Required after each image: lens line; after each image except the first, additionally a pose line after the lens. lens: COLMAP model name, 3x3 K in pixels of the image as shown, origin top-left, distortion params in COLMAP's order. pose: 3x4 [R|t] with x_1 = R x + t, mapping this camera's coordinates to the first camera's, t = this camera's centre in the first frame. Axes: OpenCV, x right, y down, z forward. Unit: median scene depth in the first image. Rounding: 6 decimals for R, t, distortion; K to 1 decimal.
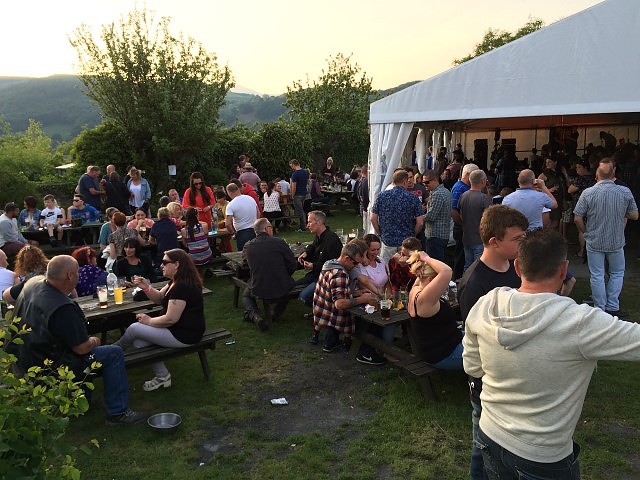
lens RADIAL K [[560.5, 0, 317.2], [0, 560.5, 234.6], [0, 0, 1]] dist [0.052128, -0.002934]
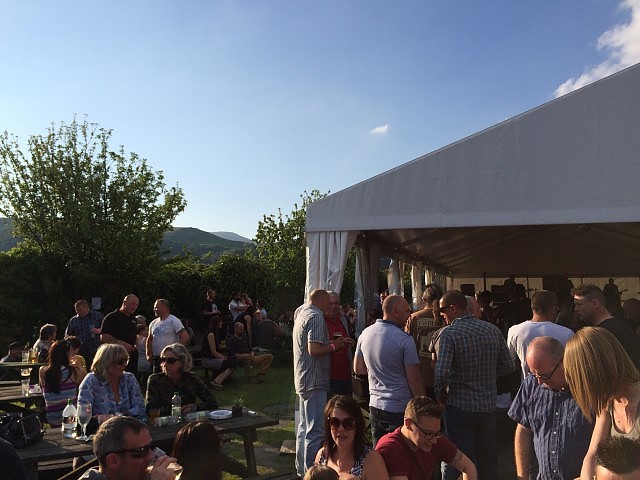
lens RADIAL K [[560.5, 0, 317.2], [0, 560.5, 234.6], [0, 0, 1]] dist [0.052128, -0.002934]
pose [[0.999273, 0.035879, 0.012899, 0.052852], [-0.031310, 0.965261, -0.259405, -0.007529], [-0.021758, 0.258812, 0.965683, 0.174902]]
